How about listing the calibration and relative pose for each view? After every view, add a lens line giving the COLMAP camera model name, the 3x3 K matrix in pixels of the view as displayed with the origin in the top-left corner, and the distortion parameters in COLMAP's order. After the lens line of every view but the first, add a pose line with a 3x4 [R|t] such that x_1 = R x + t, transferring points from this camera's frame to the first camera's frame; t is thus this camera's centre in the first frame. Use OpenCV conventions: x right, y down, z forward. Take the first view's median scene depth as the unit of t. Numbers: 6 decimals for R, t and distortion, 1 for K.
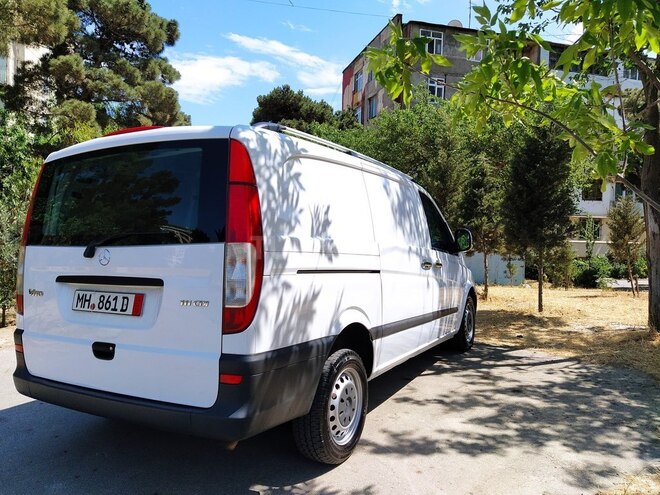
lens RADIAL K [[489.5, 0, 330.6], [0, 489.5, 256.5], [0, 0, 1]] dist [0.103011, -0.138844]
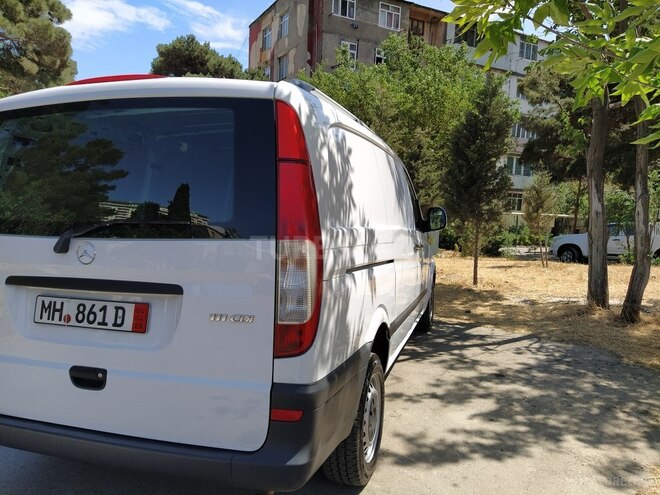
lens RADIAL K [[489.5, 0, 330.6], [0, 489.5, 256.5], [0, 0, 1]] dist [0.103011, -0.138844]
pose [[0.979721, -0.003288, 0.200341, -0.194602], [-0.010804, 0.997544, 0.069204, -0.037981], [-0.200077, -0.069965, 0.977279, 0.163427]]
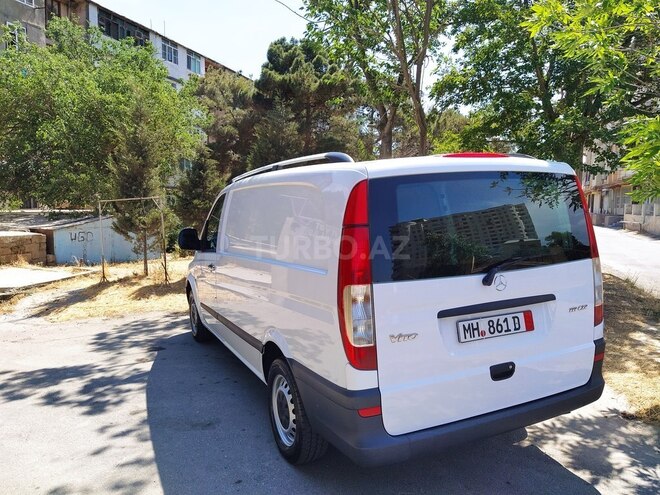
lens RADIAL K [[489.5, 0, 330.6], [0, 489.5, 256.5], [0, 0, 1]] dist [0.103011, -0.138844]
pose [[0.588910, -0.102051, 0.801730, -1.153730], [0.045348, 0.994606, 0.093291, -0.127761], [-0.806926, -0.018583, 0.590361, 0.534218]]
